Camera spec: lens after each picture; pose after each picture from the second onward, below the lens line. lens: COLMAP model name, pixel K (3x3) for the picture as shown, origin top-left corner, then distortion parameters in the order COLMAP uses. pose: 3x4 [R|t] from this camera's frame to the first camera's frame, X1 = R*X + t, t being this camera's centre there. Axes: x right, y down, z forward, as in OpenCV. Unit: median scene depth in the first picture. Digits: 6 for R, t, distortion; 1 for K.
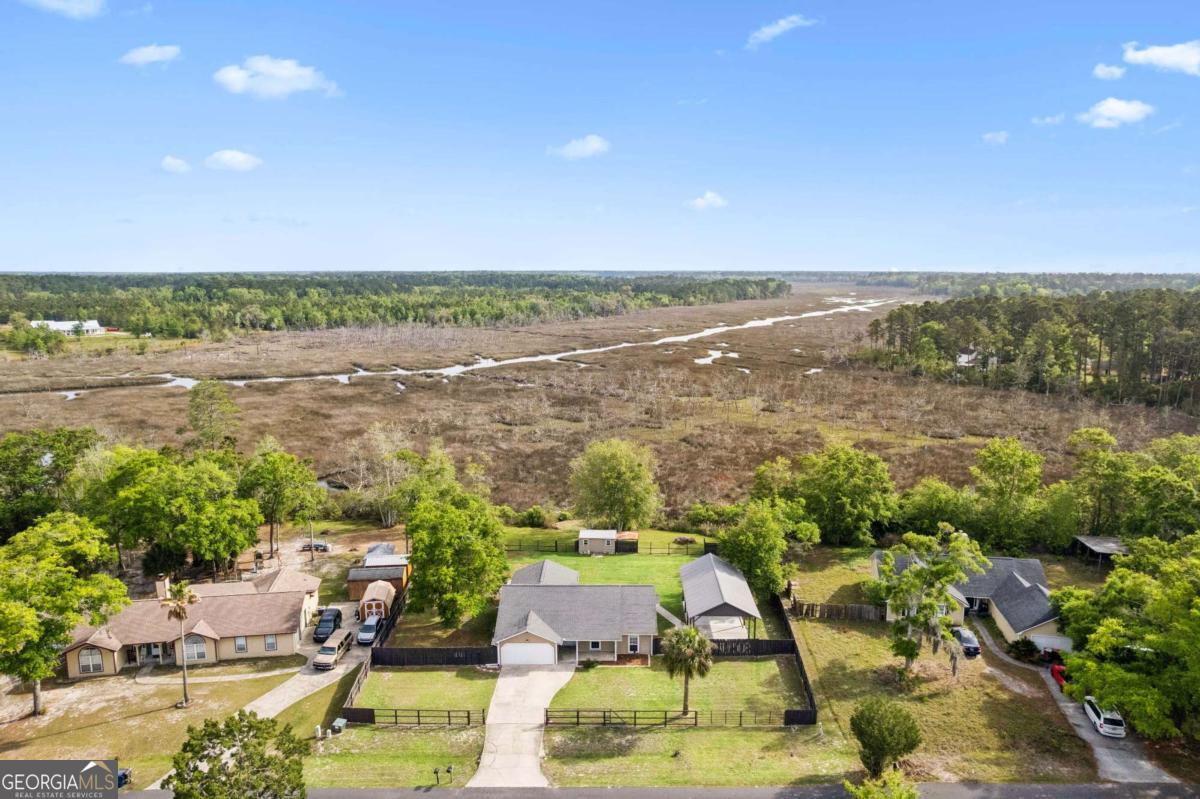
lens RADIAL K [[750.4, 0, 612.3], [0, 750.4, 401.0], [0, 0, 1]] dist [-0.058524, 0.059791]
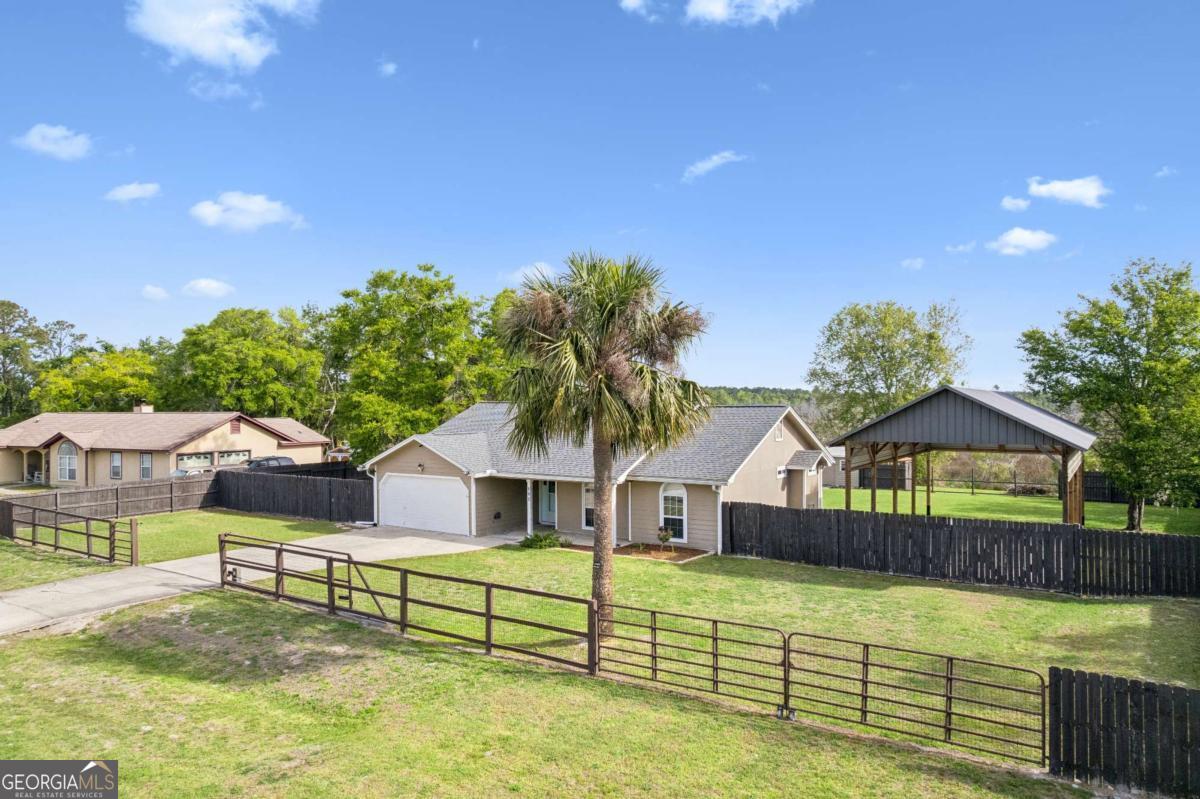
lens RADIAL K [[772.5, 0, 615.0], [0, 772.5, 403.0], [0, 0, 1]] dist [-0.082786, 0.074824]
pose [[0.840728, -0.006872, -0.541415, 0.178813], [-0.080830, 0.987122, -0.138045, 0.284716], [0.535391, 0.159821, 0.829345, 0.587611]]
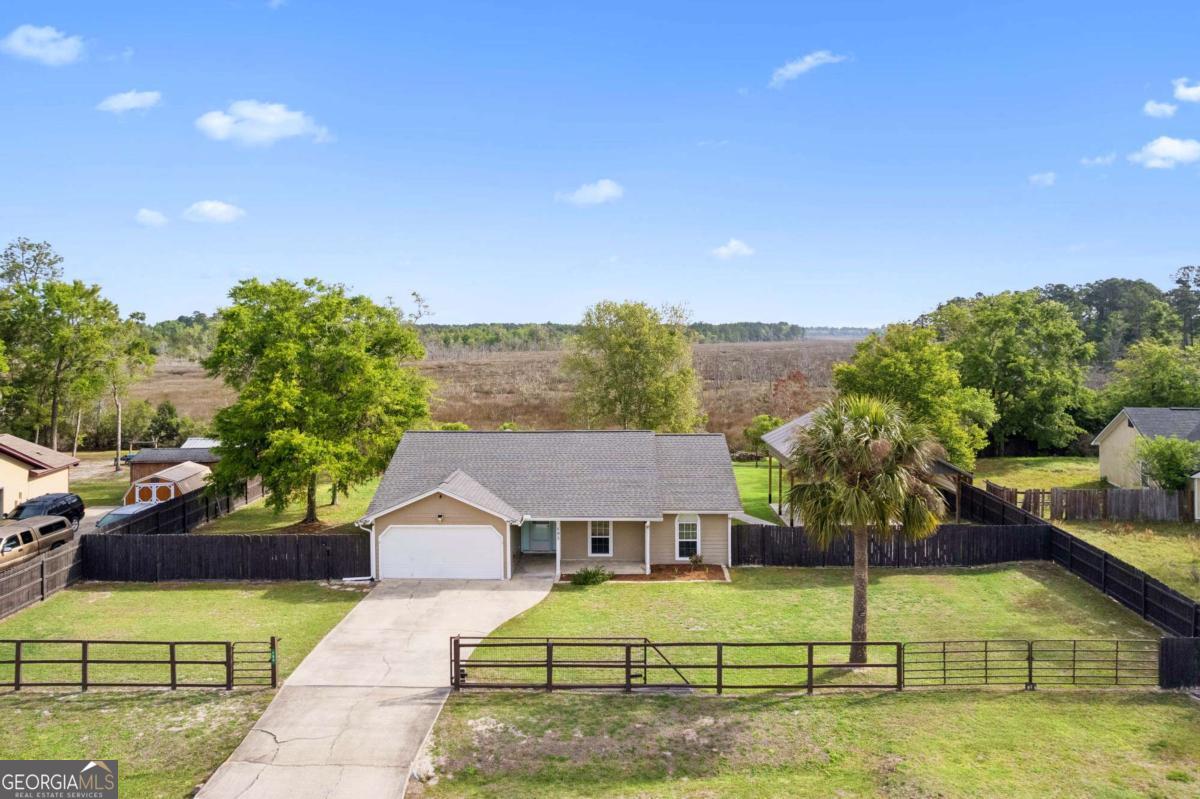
lens RADIAL K [[783.4, 0, 615.2], [0, 783.4, 324.9], [0, 0, 1]] dist [-0.066314, 0.048141]
pose [[0.999994, -0.002369, -0.002375, -0.011164], [0.001929, 0.985376, -0.170382, 0.244300], [0.002744, 0.170377, 0.985375, 0.460666]]
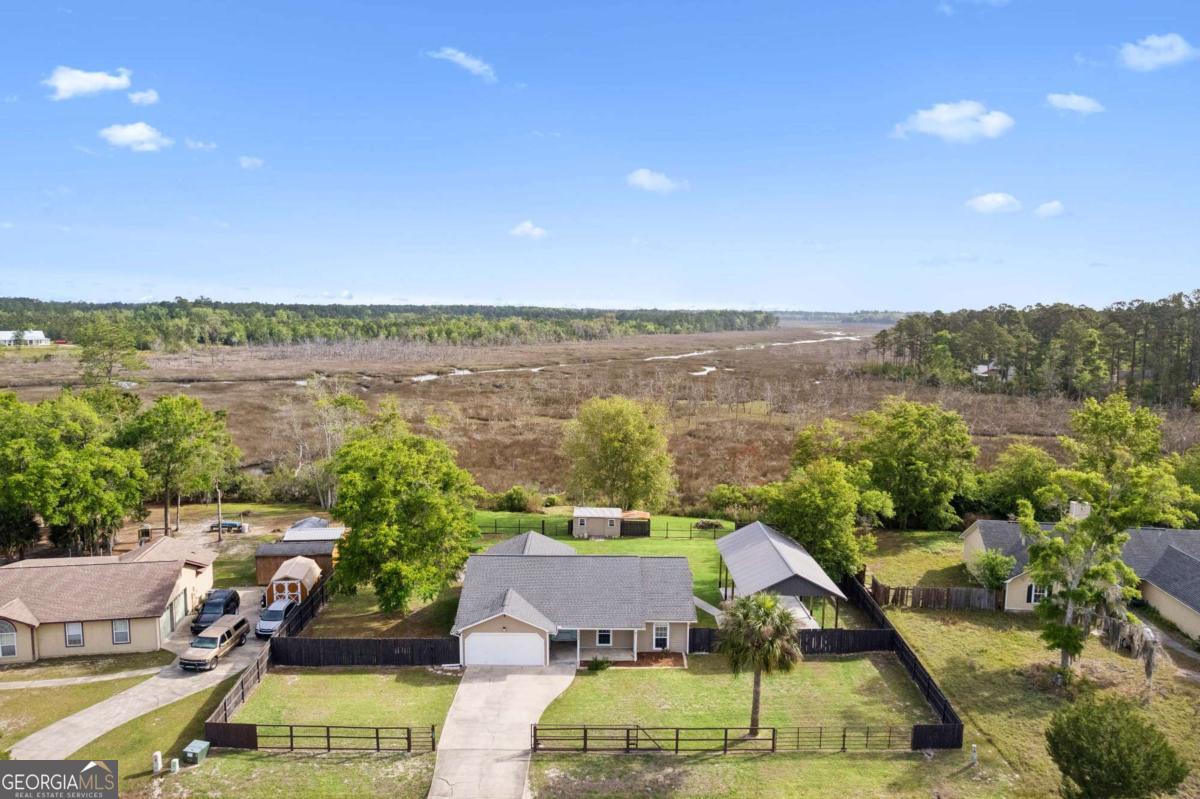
lens RADIAL K [[772.5, 0, 615.0], [0, 772.5, 403.0], [0, 0, 1]] dist [-0.082786, 0.074824]
pose [[0.999548, 0.010540, 0.028154, -0.031008], [-0.009207, 0.998851, -0.047041, 0.127754], [-0.028617, 0.046760, 0.998496, 0.256333]]
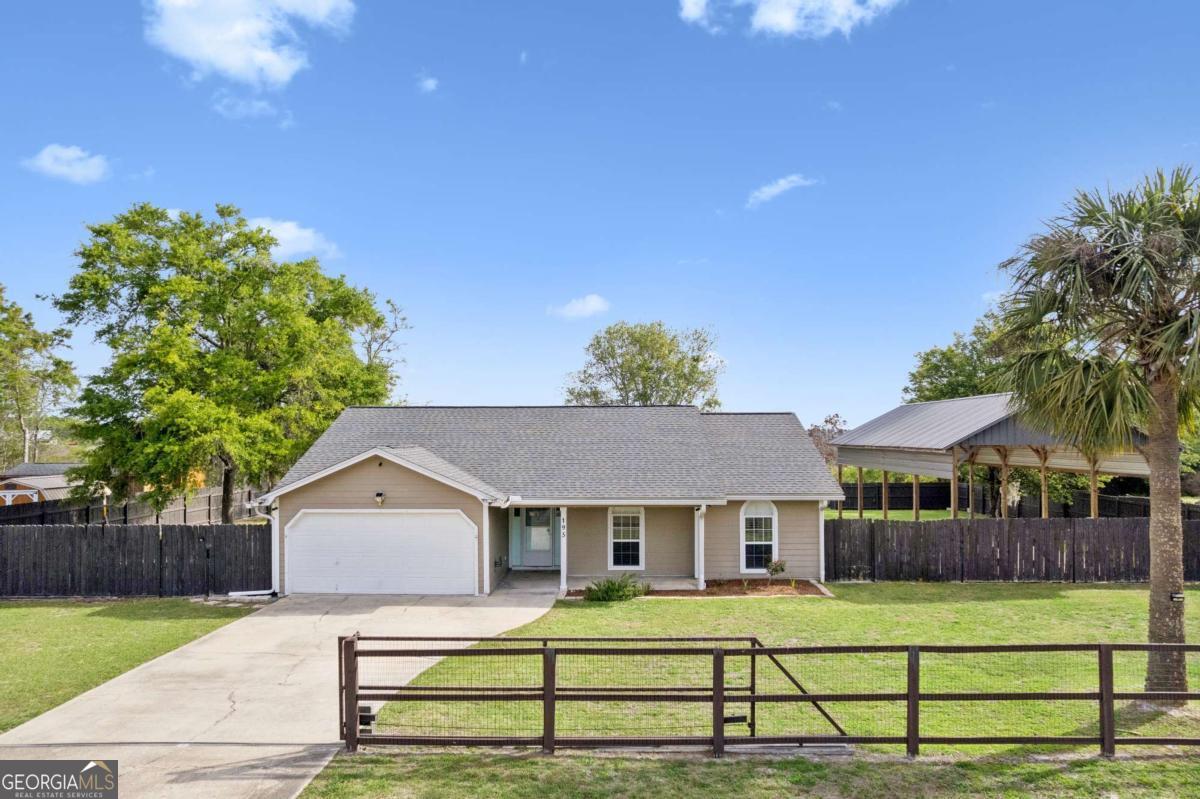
lens RADIAL K [[772.5, 0, 615.0], [0, 772.5, 403.0], [0, 0, 1]] dist [-0.082786, 0.074824]
pose [[0.999989, -0.003641, -0.003102, -0.023155], [0.002942, 0.979514, -0.201356, 0.291226], [0.003771, 0.201345, 0.979513, 0.608269]]
